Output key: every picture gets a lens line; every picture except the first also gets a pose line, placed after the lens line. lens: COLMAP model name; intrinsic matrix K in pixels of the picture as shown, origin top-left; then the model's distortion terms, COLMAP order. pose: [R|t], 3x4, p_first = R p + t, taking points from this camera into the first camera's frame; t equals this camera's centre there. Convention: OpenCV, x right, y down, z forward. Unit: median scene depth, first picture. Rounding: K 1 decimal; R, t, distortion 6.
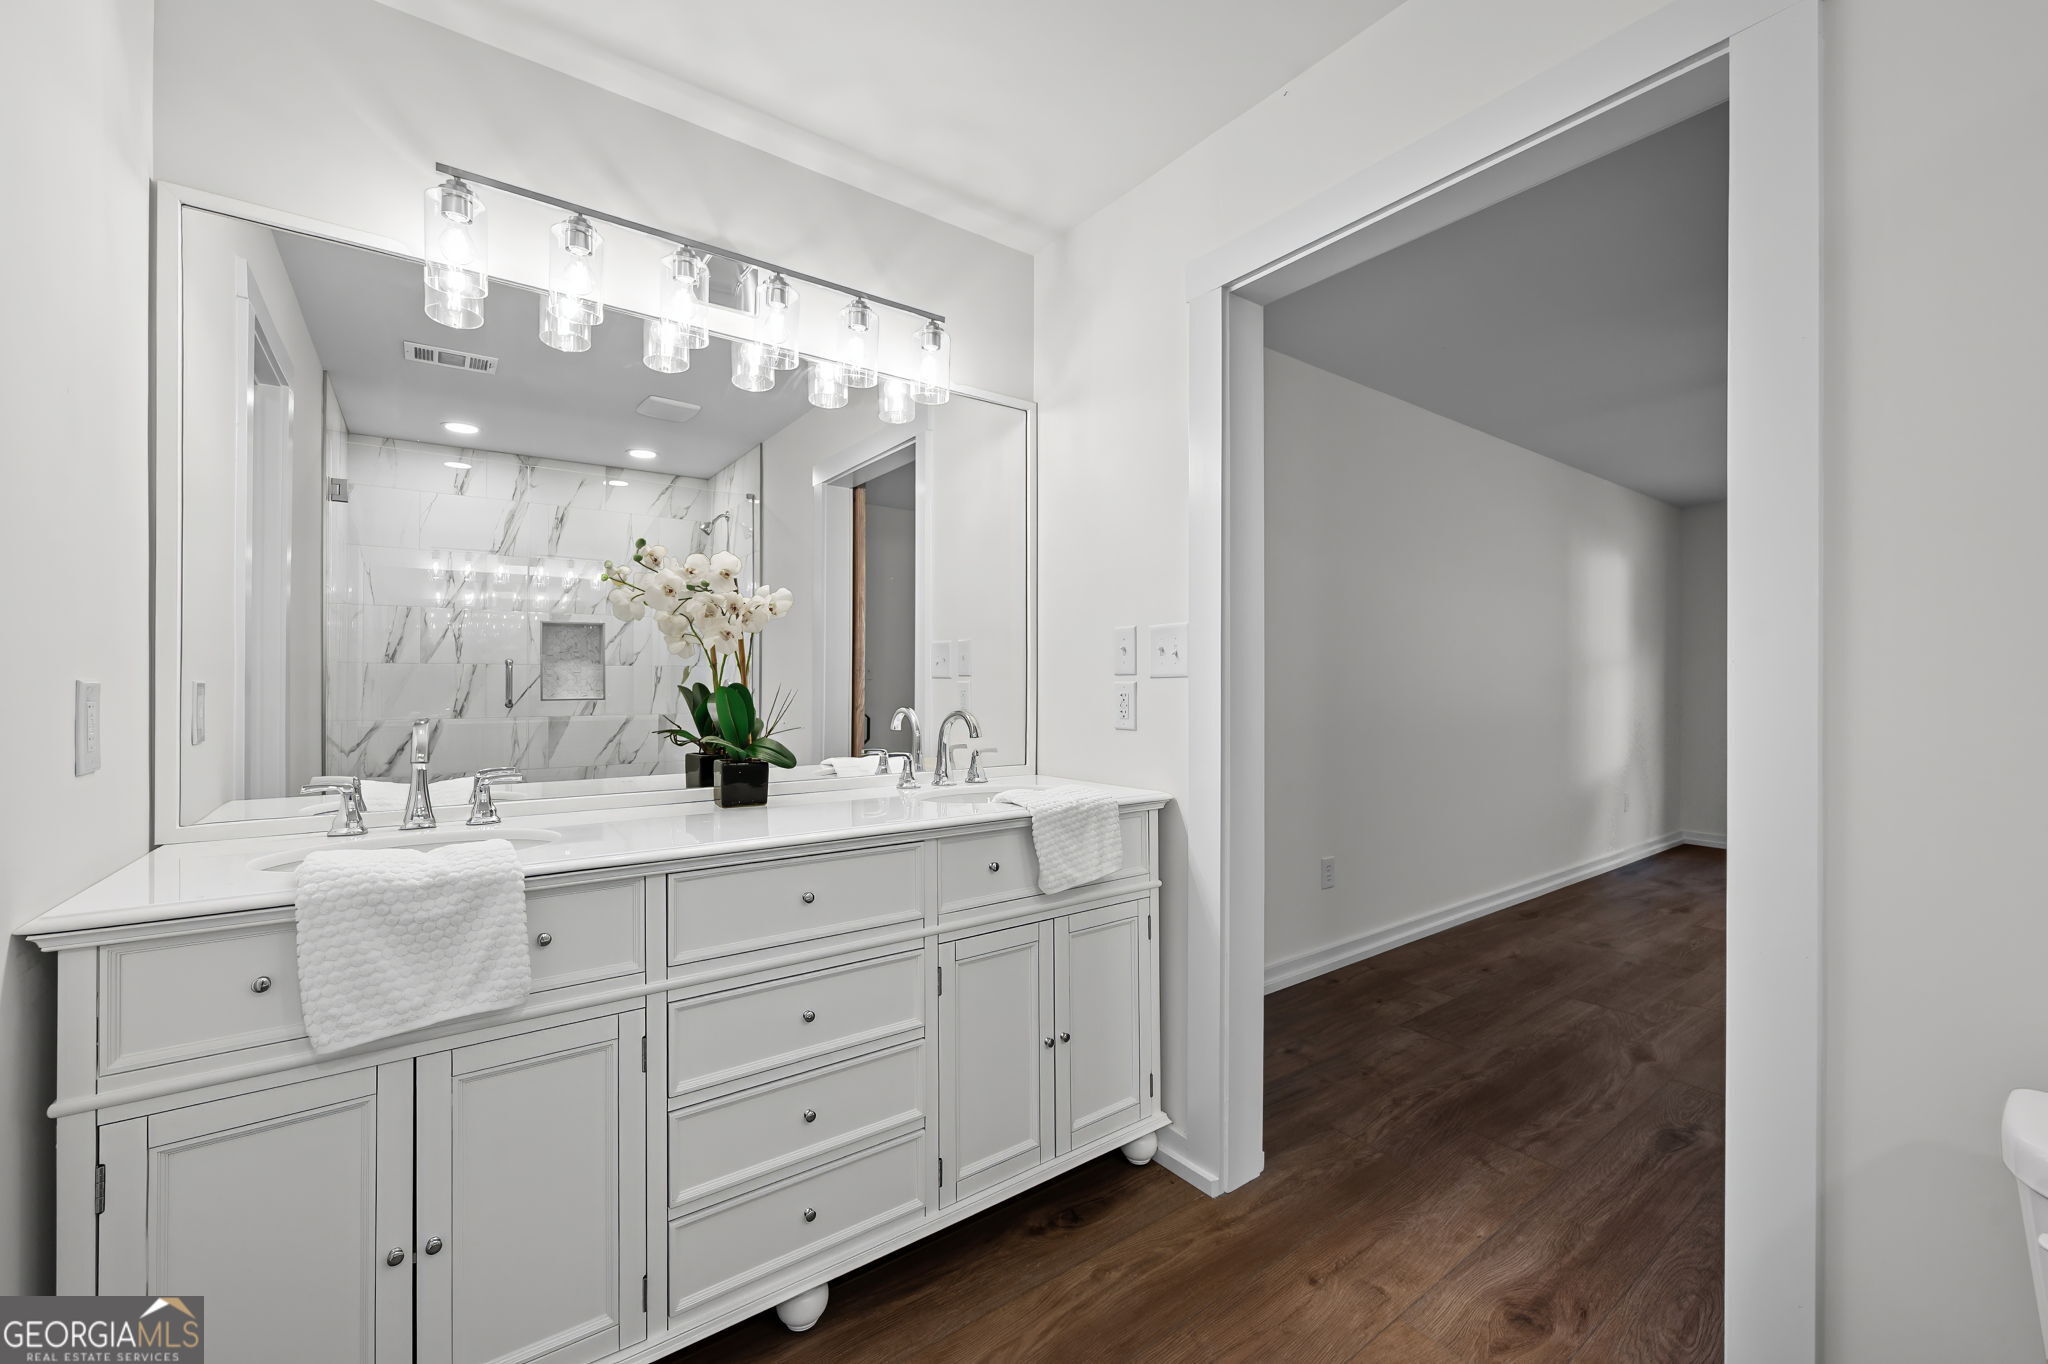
lens RADIAL K [[812.5, 0, 1012.2], [0, 812.5, 675.4], [0, 0, 1]] dist [0.001228, -0.000413]
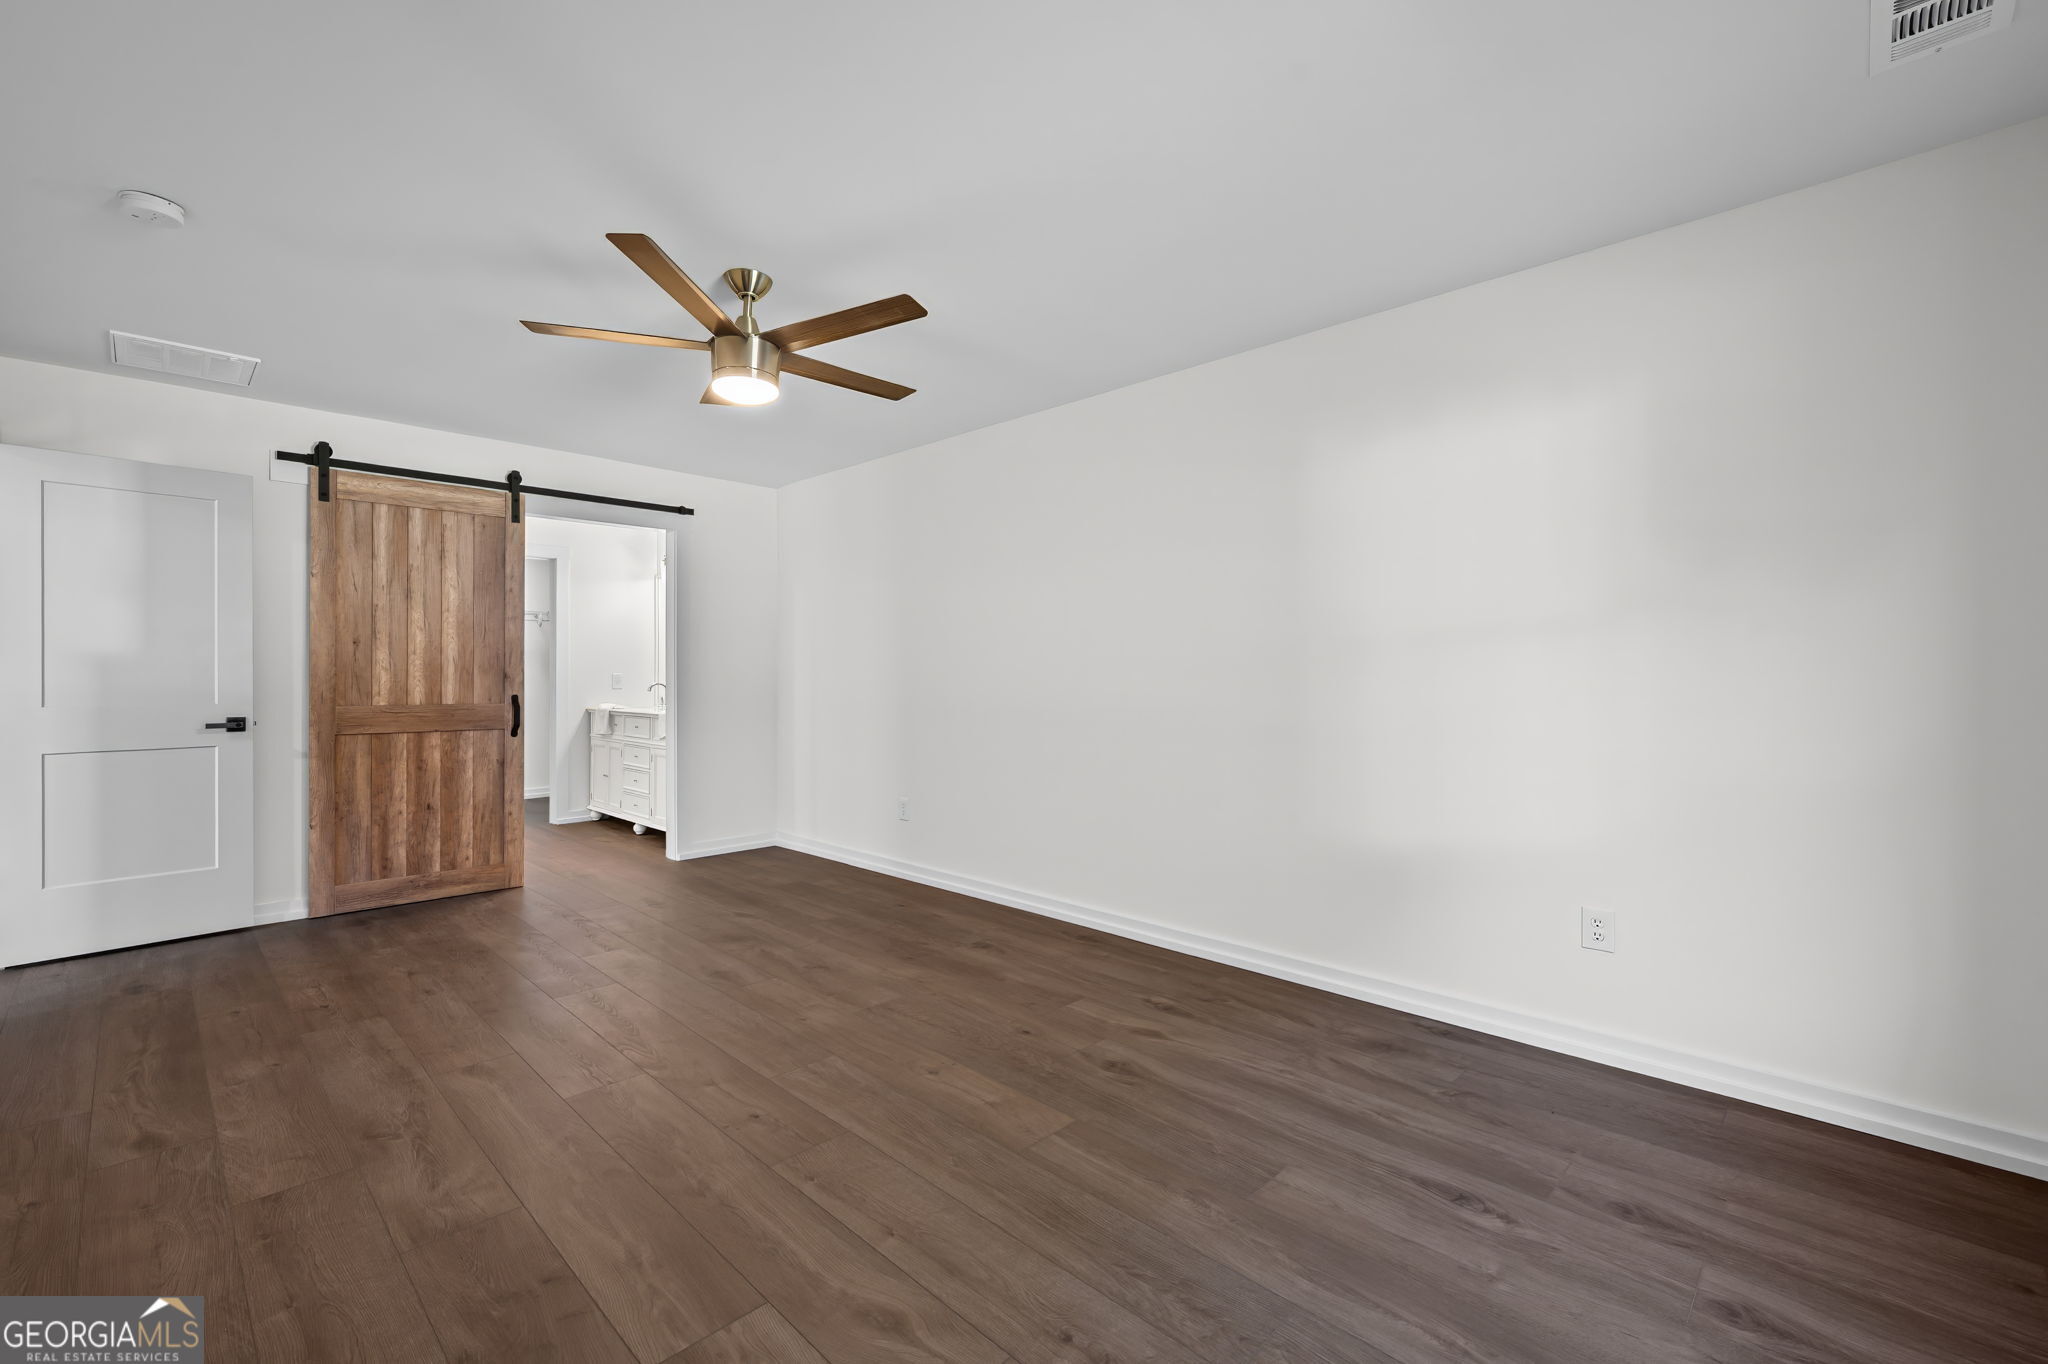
lens RADIAL K [[873.8, 0, 1015.6], [0, 873.8, 679.3], [0, 0, 1]] dist [0.001596, -0.001542]
pose [[0.158403, 0.005304, -0.987360, 1.771127], [0.010718, 0.999917, 0.007091, 0.012361], [0.987316, -0.011706, 0.158334, 0.894967]]
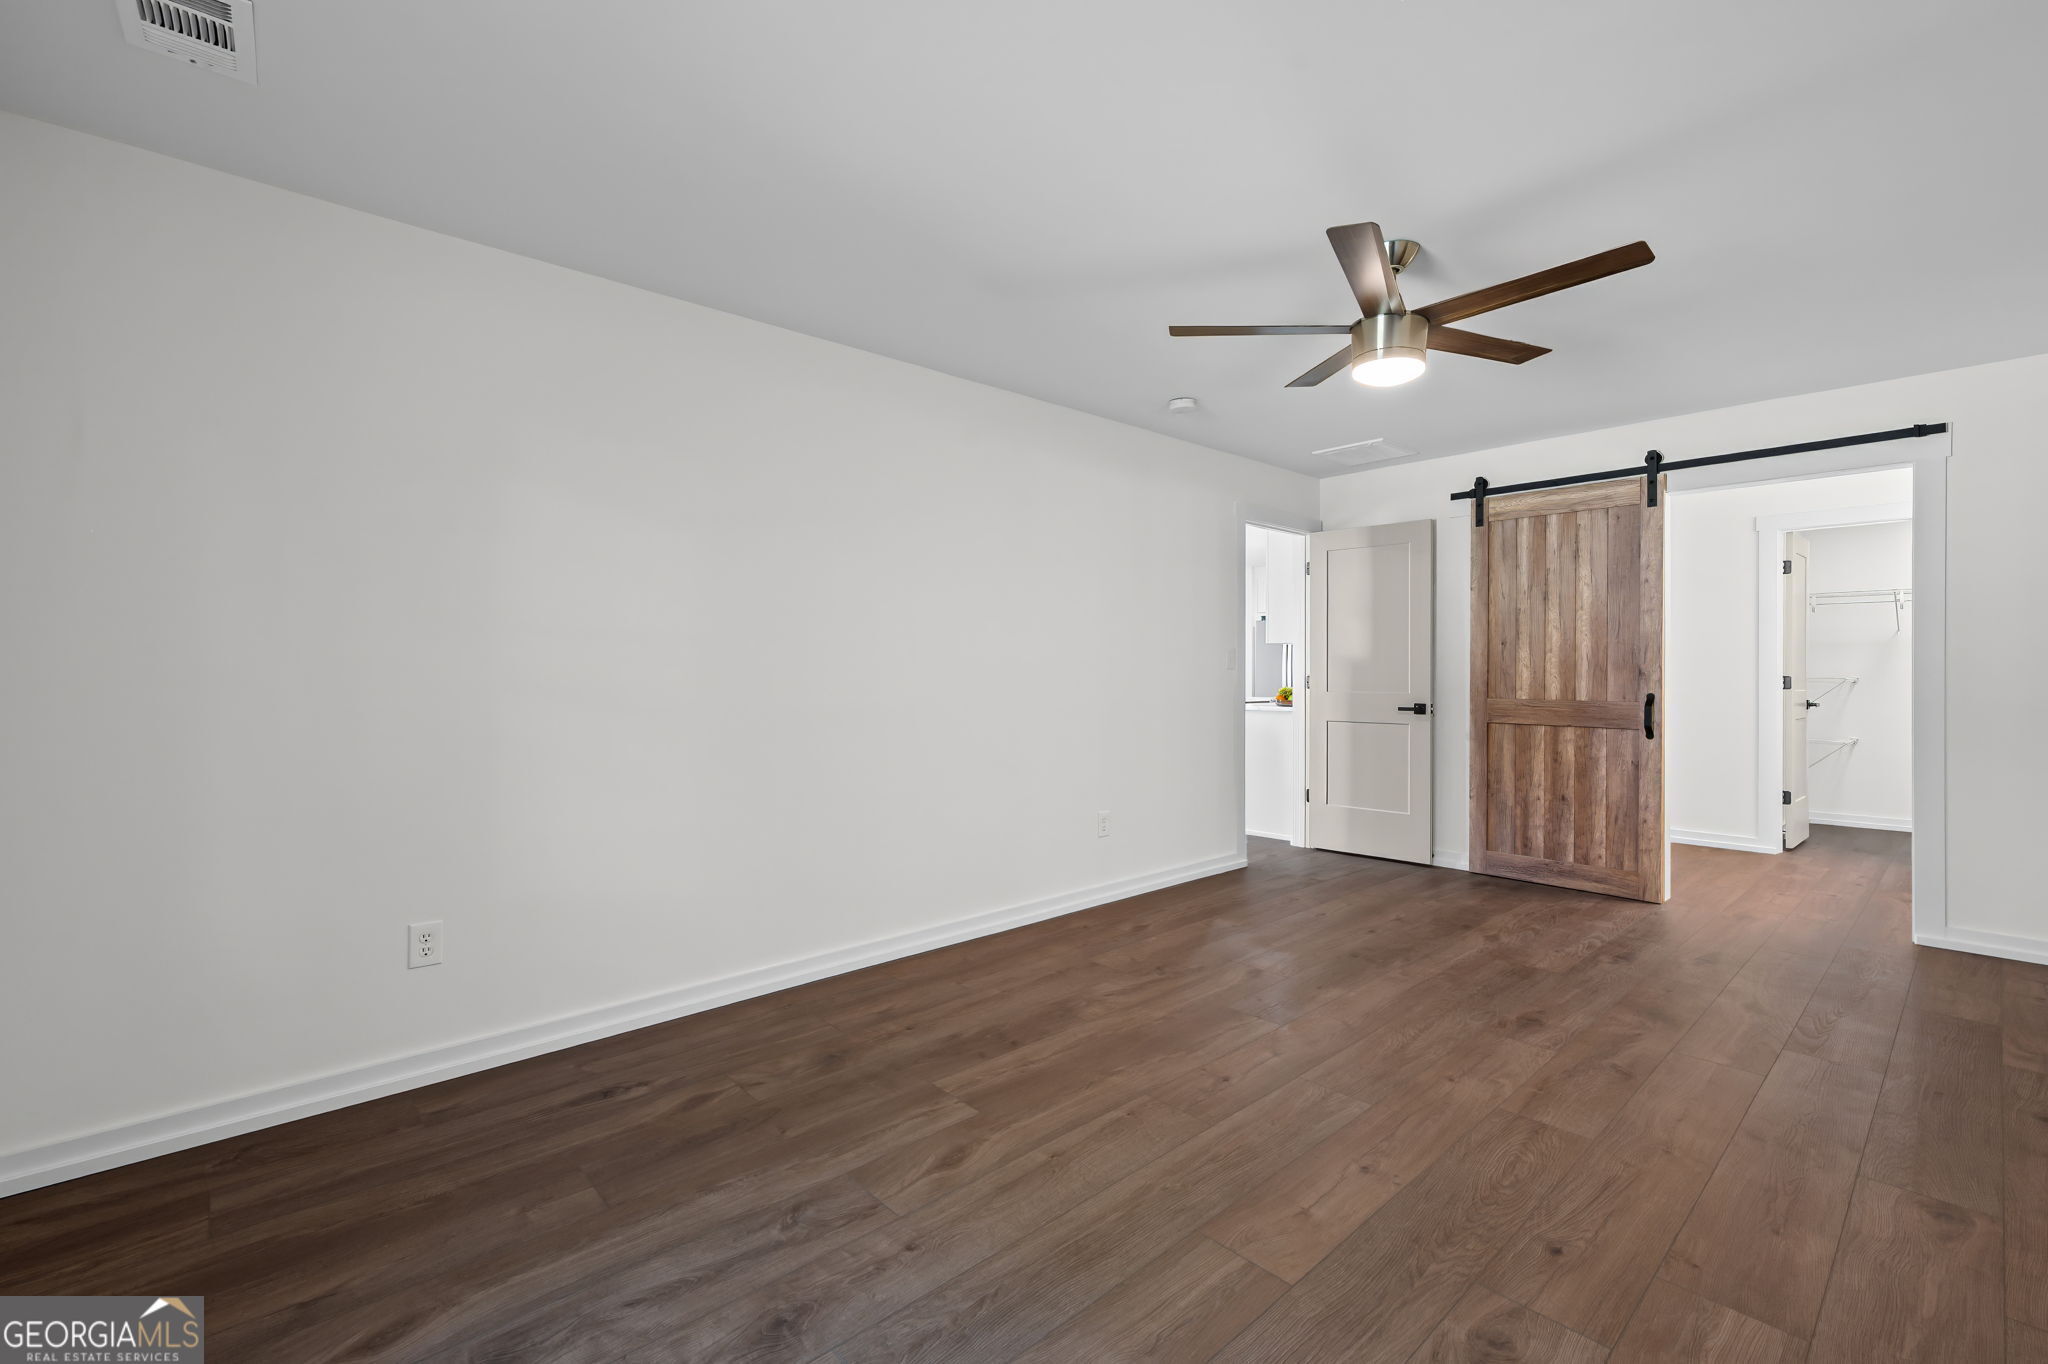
lens RADIAL K [[873.8, 0, 1018.3], [0, 873.8, 669.0], [0, 0, 1]] dist [0.001596, -0.001542]
pose [[-0.994935, 0.000652, -0.100514, 1.343680], [0.001831, 0.999931, -0.011637, 0.015668], [0.100500, -0.011762, -0.994868, 1.486108]]
